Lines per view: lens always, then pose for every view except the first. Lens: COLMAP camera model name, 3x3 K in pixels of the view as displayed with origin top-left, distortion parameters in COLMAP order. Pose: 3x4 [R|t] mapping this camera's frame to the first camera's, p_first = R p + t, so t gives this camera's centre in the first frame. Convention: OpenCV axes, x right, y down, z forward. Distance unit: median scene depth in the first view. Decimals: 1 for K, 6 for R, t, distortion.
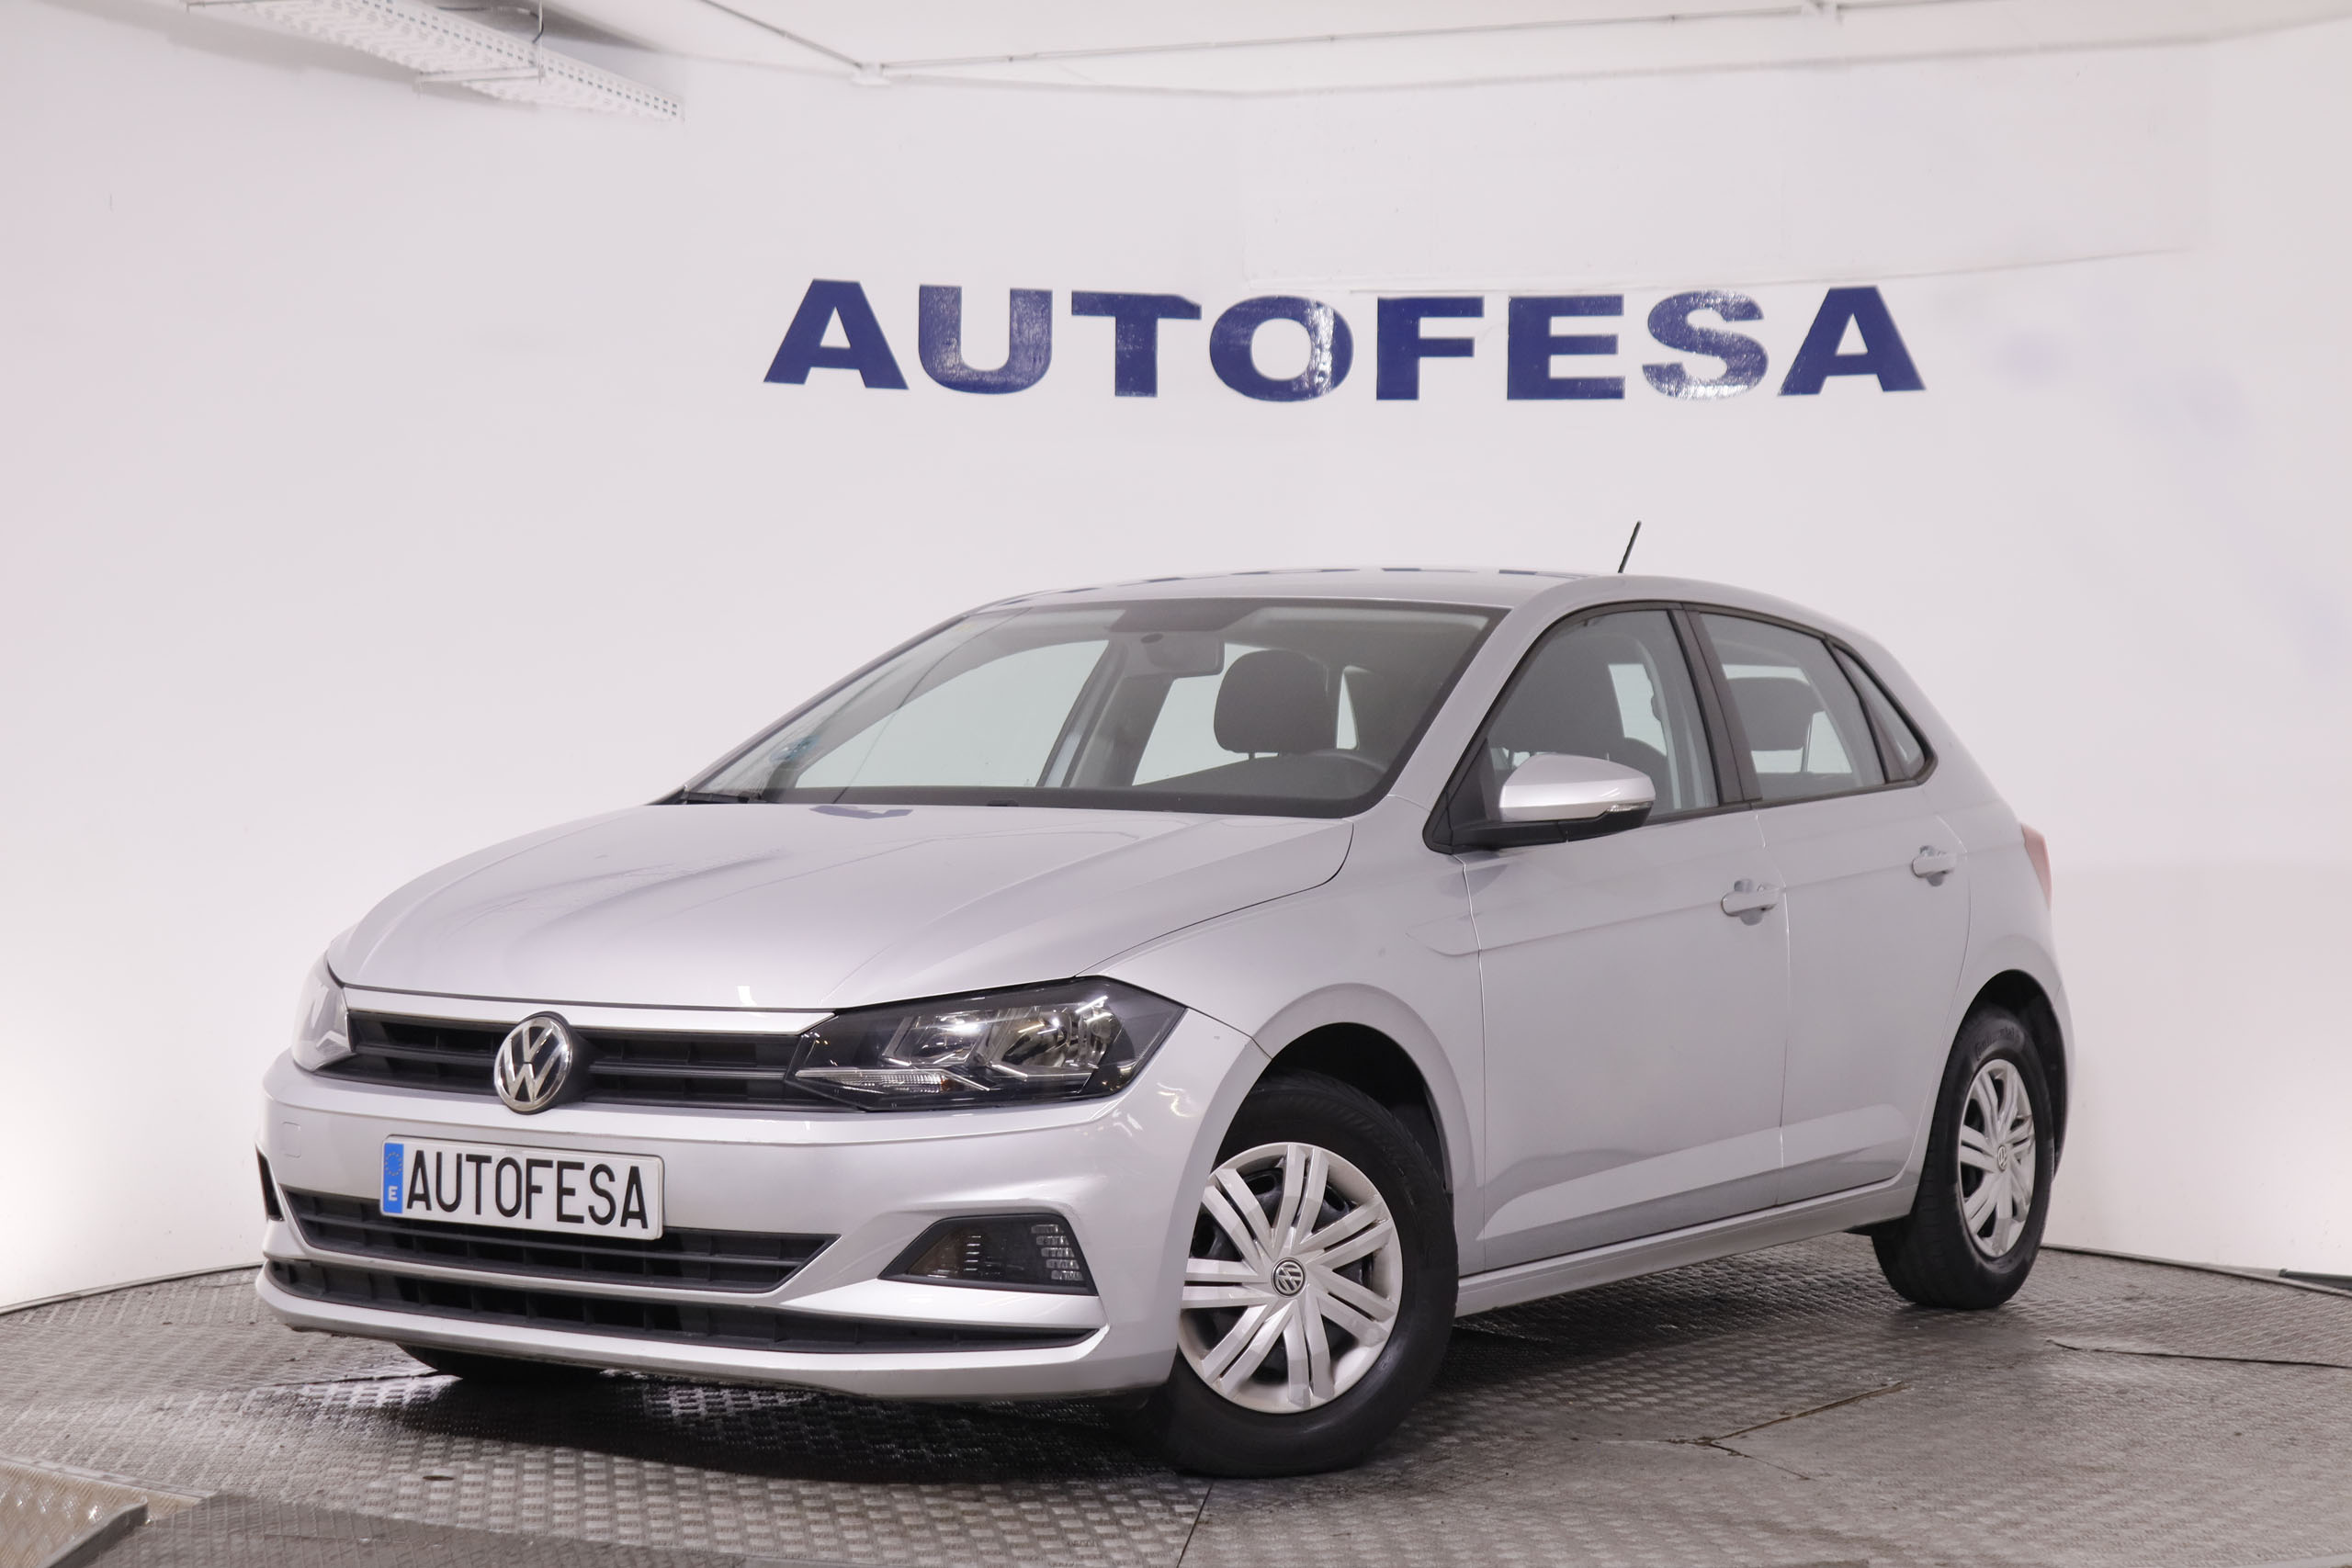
lens RADIAL K [[4721.7, 0, 1176.3], [0, 4721.7, 785.1], [0, 0, 1]] dist [0.000627, 0.000000]
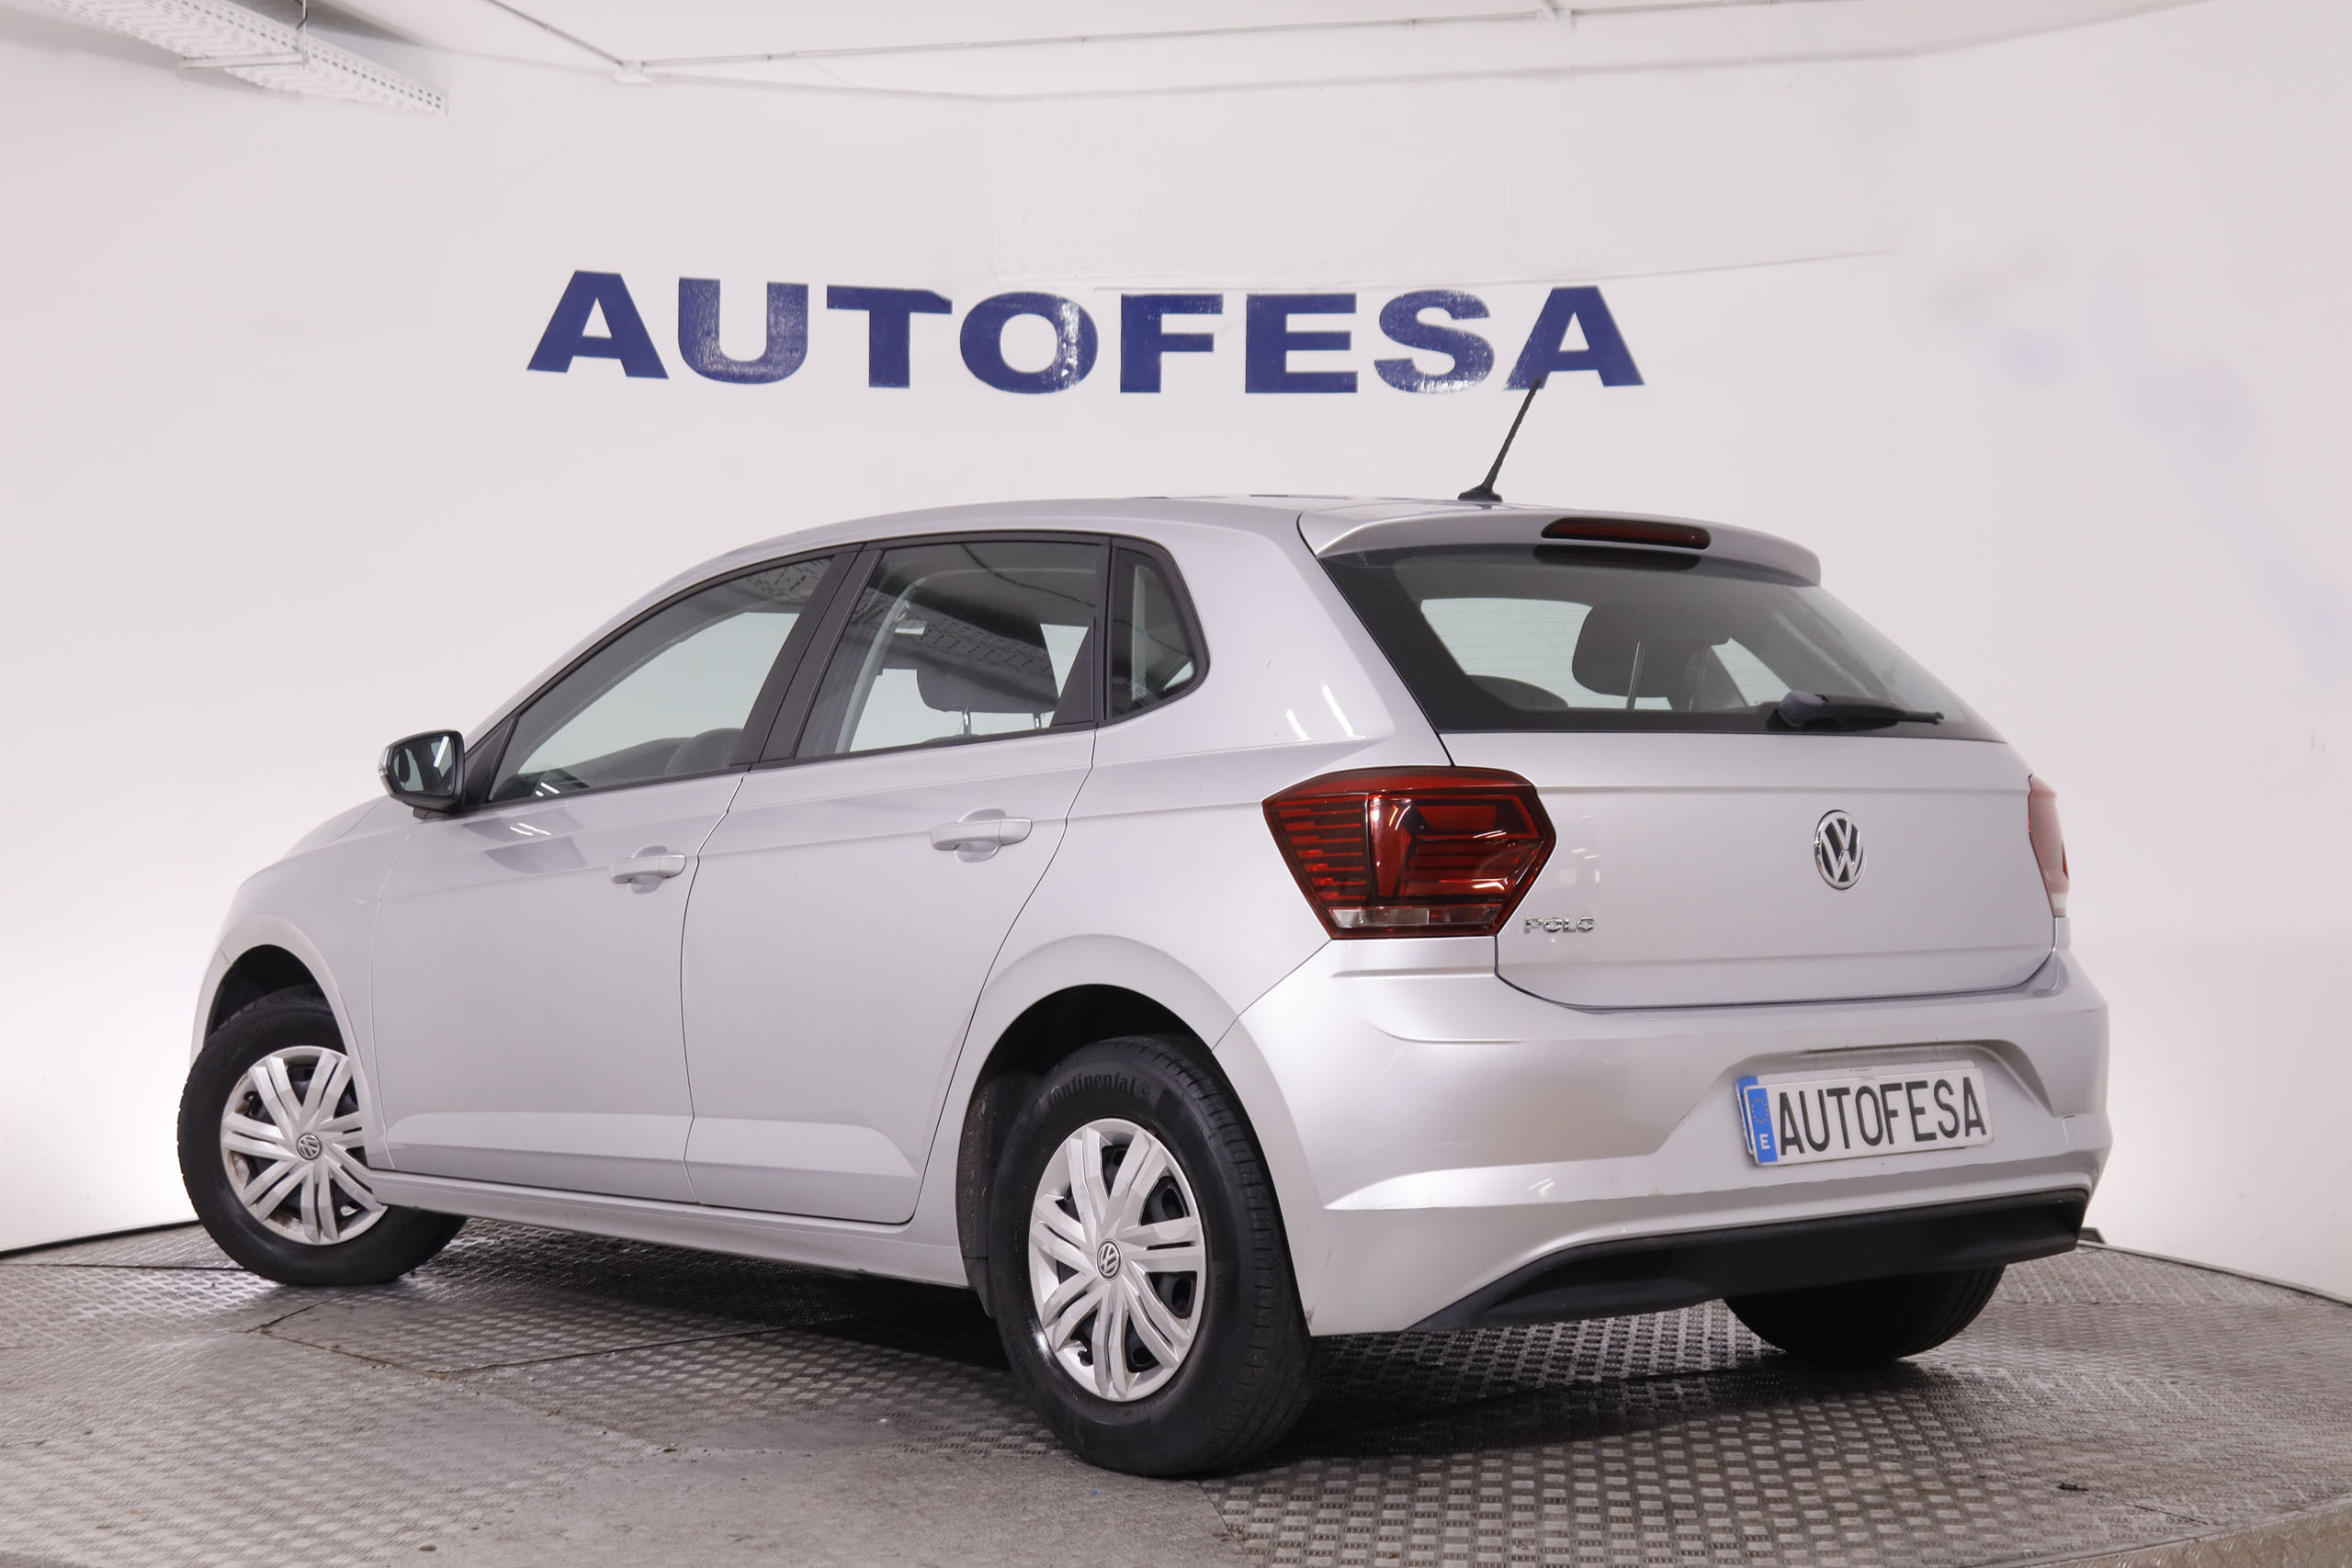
lens RADIAL K [[3864.6, 0, 1214.4], [0, 3864.6, 768.0], [0, 0, 1]] dist [-0.004370, 0.000000]
pose [[0.995571, -0.001824, 0.093991, -0.017639], [0.001948, 0.999997, -0.001227, 0.002576], [-0.093989, 0.001404, 0.995572, 0.149346]]
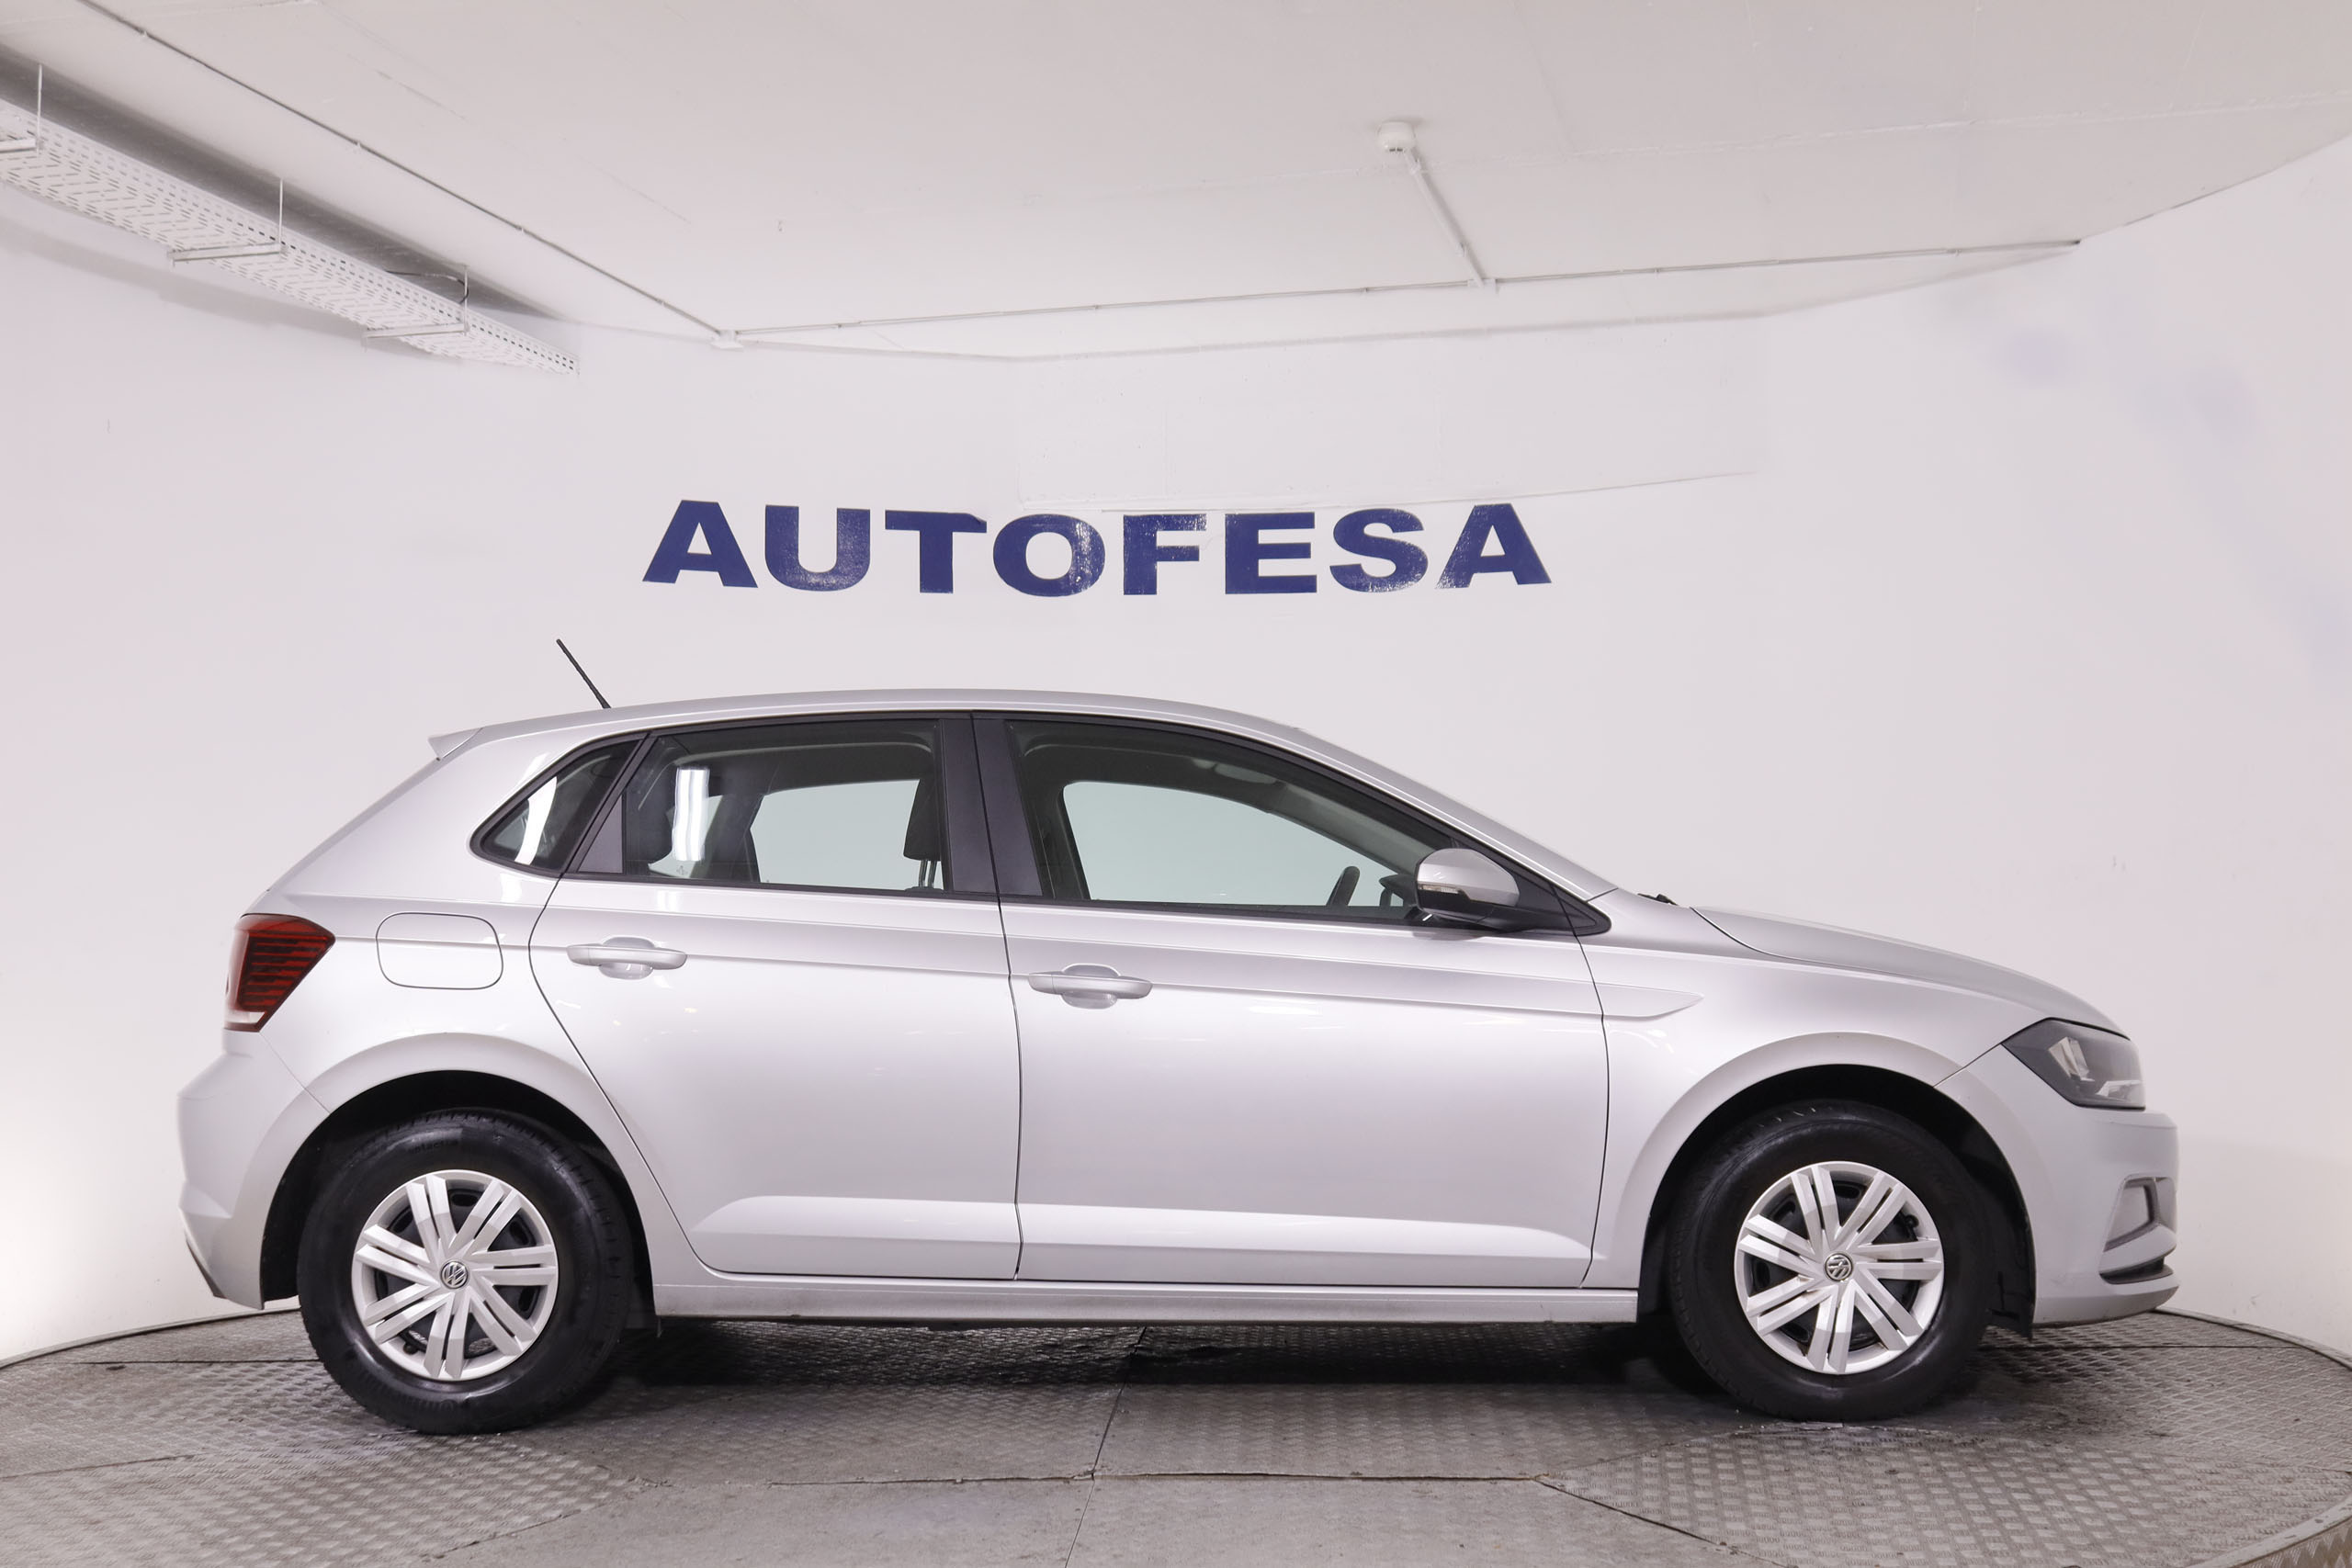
lens RADIAL K [[2868.4, 0, 1151.1], [0, 2868.4, 771.3], [0, 0, 1]] dist [-0.066697, 0.000000]
pose [[0.993068, -0.010544, 0.117071, -0.042743], [0.016207, 0.998739, -0.047524, 0.003723], [-0.116422, 0.049092, 0.991986, 0.230386]]
